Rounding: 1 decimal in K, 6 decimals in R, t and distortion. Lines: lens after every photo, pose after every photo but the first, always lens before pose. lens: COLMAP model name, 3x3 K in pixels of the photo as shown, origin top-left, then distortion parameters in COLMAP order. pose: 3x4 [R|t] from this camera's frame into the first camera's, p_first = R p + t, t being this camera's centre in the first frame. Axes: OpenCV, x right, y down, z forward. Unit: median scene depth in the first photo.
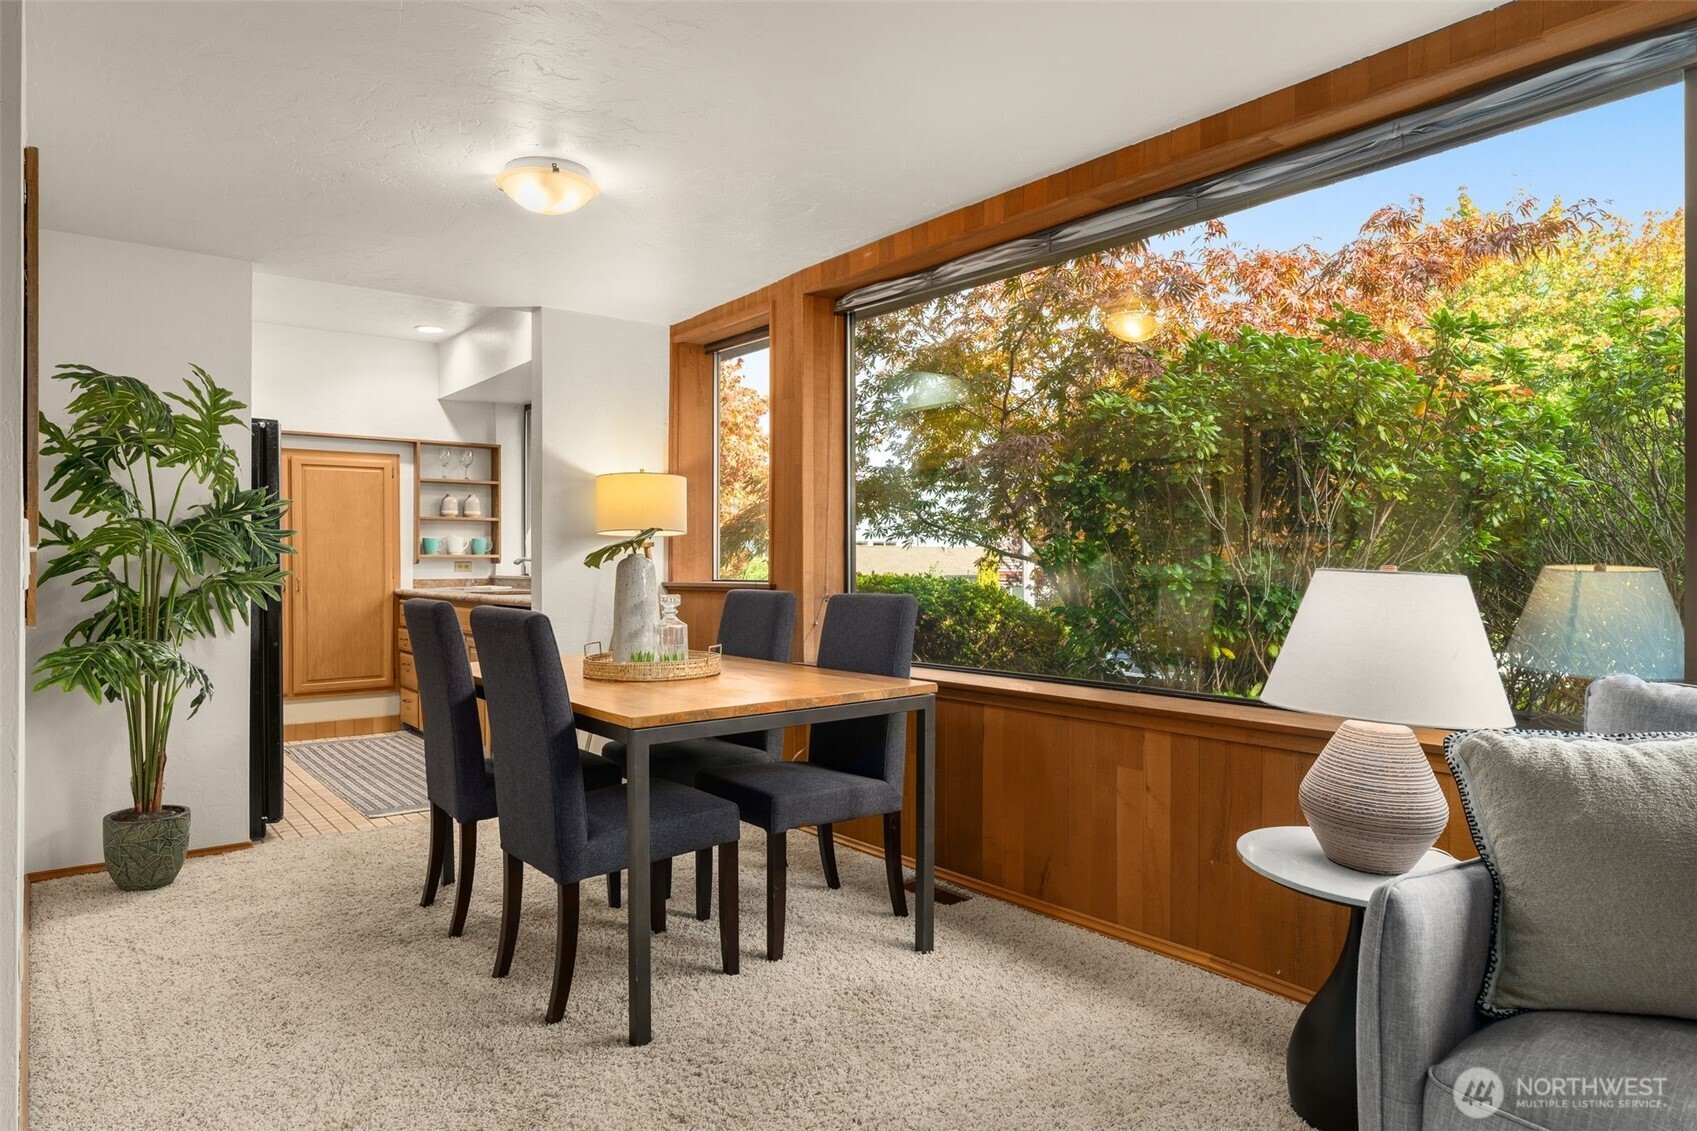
lens RADIAL K [[1044.4, 0, 853.4], [0, 1044.4, 564.3], [0, 0, 1]] dist [-0.004965, -0.000774]
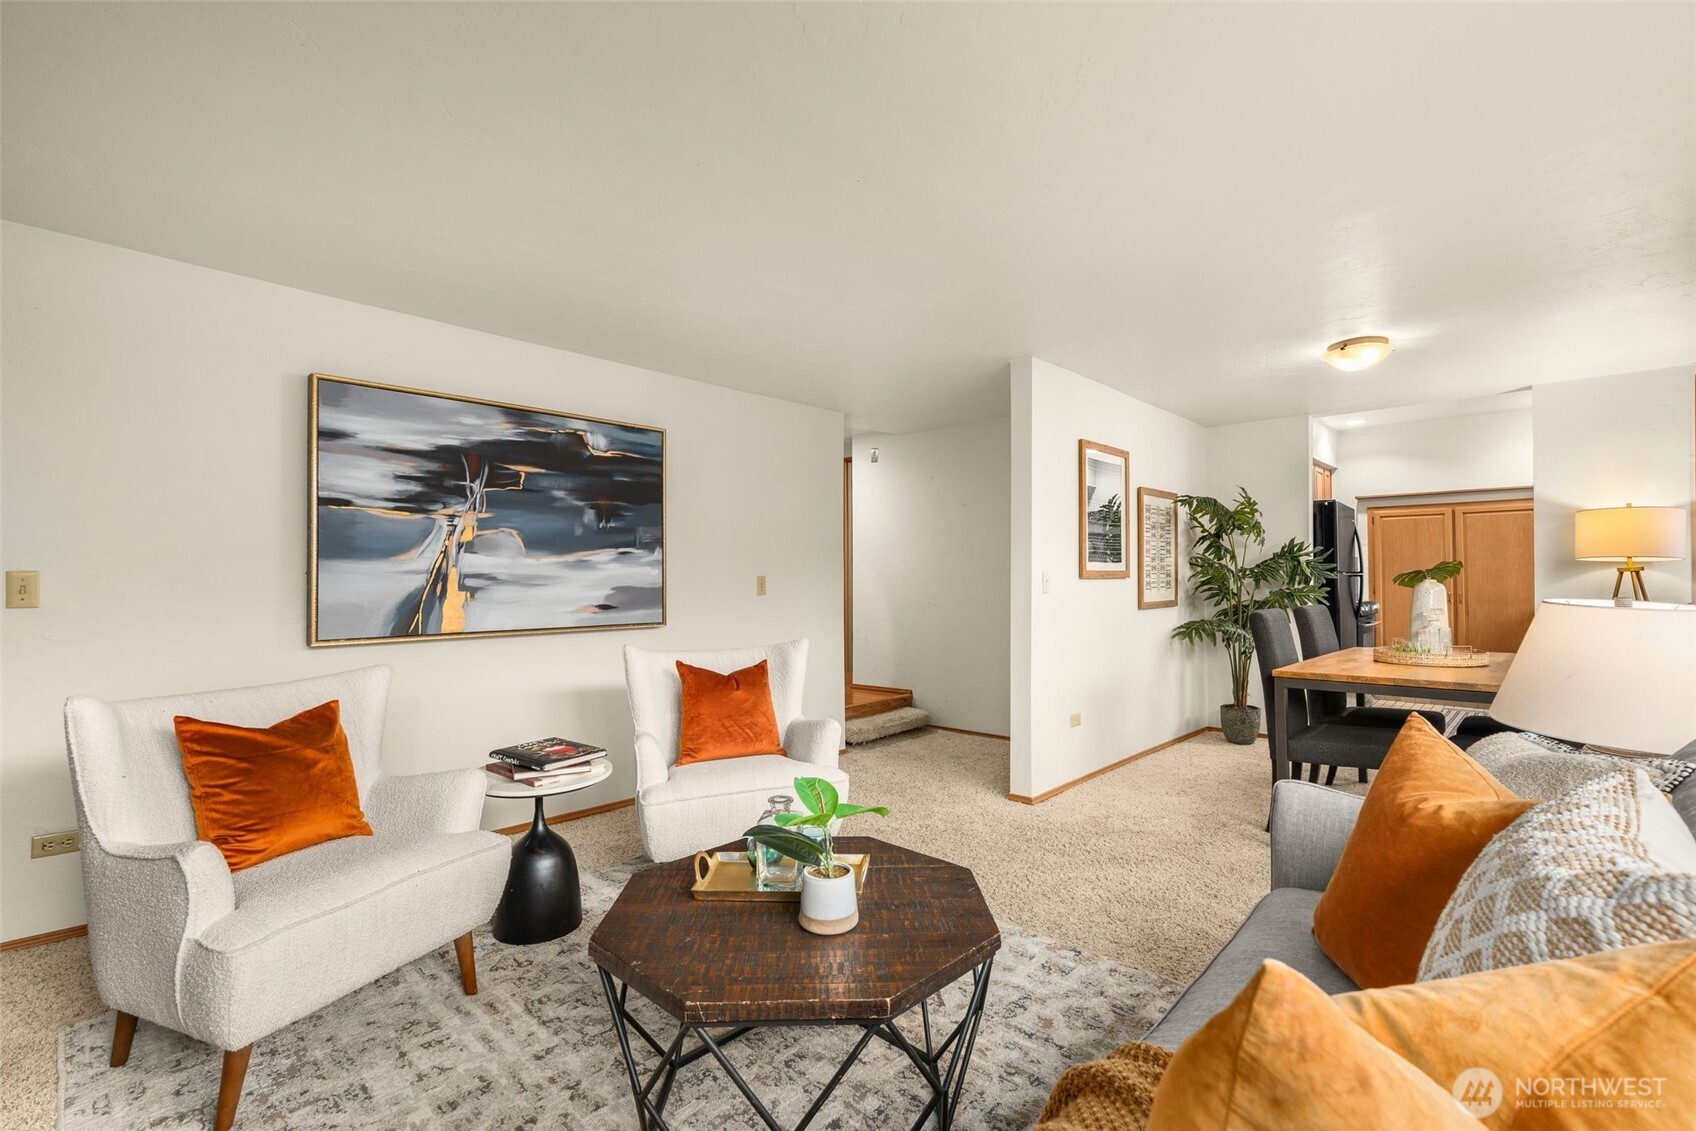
lens RADIAL K [[784.7, 0, 852.7], [0, 784.7, 568.6], [0, 0, 1]] dist [-0.000262, -0.000034]
pose [[0.129561, -0.009779, -0.991523, 0.403294], [-0.001682, 0.999948, -0.010082, -0.006939], [0.991570, 0.002974, 0.129538, 0.031104]]
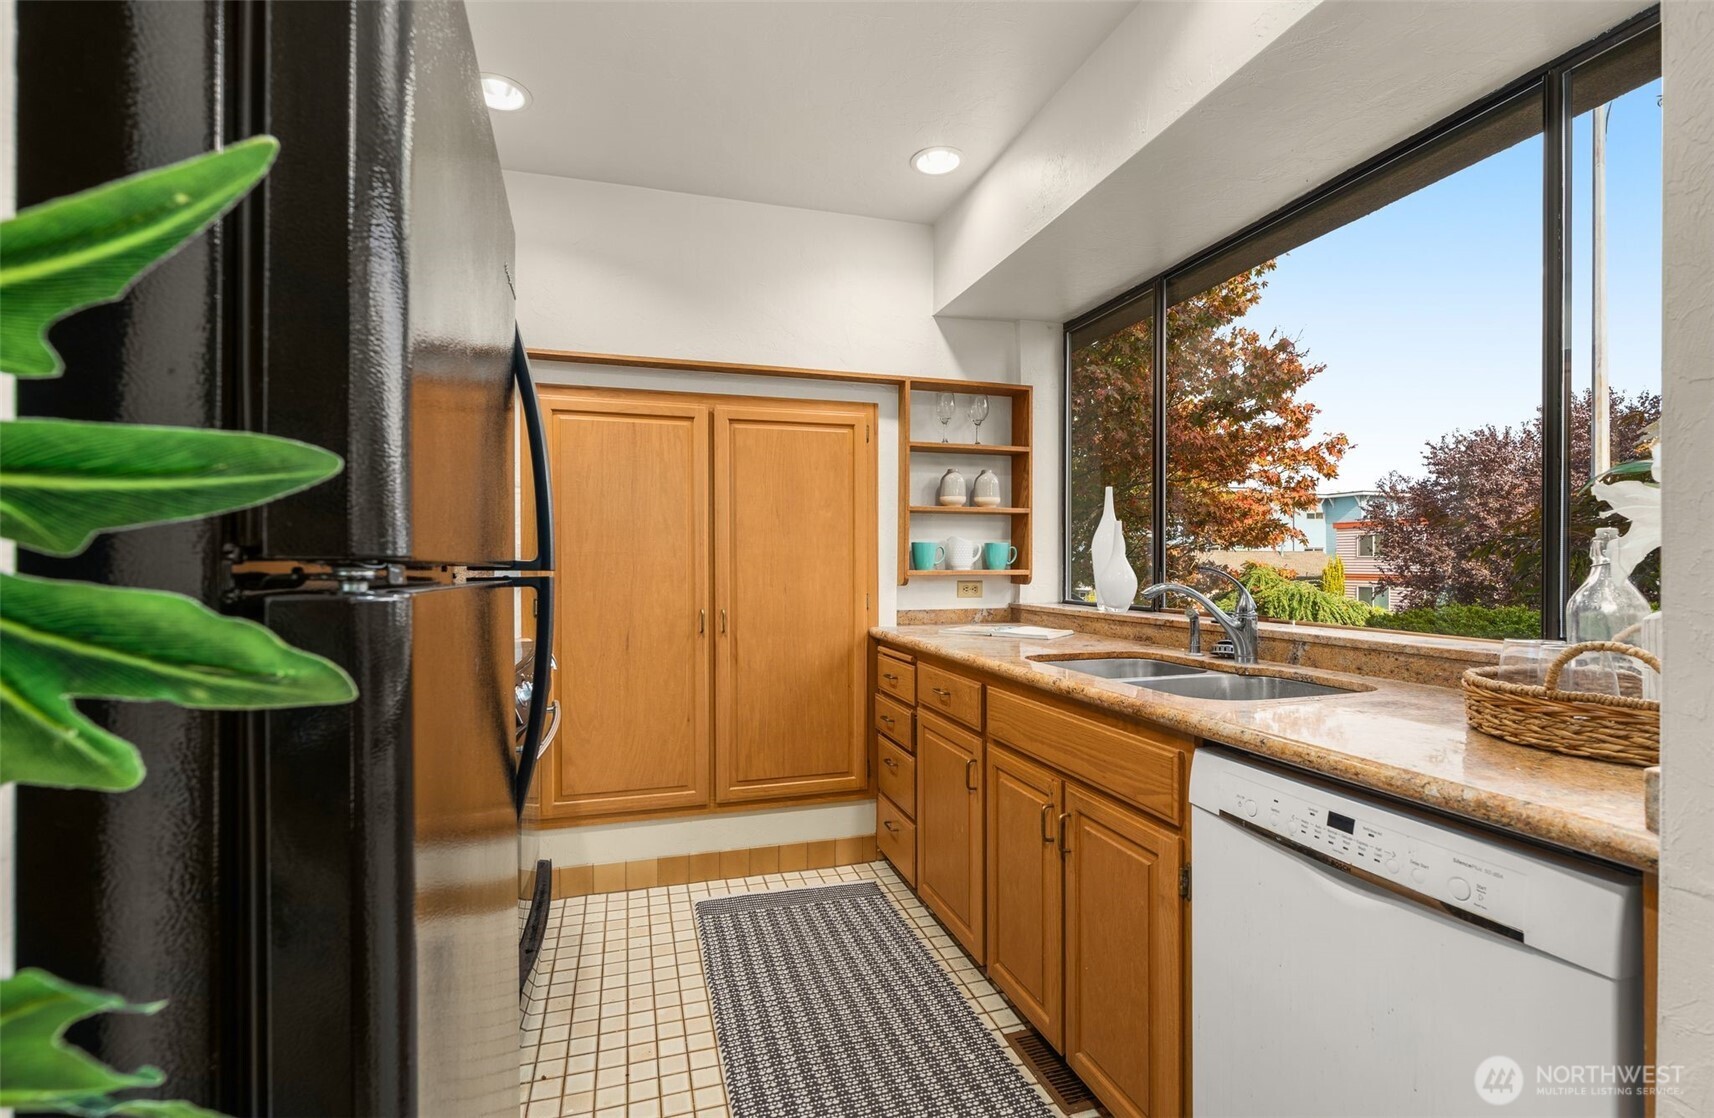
lens RADIAL K [[763.6, 0, 857.4], [0, 763.6, 564.2], [0, 0, 1]] dist [0.000452, 0.000006]
pose [[0.928947, 0.001192, -0.370210, -0.282044], [-0.001727, 0.999998, -0.001113, -0.012135], [0.370208, 0.001673, 0.928948, 0.585777]]
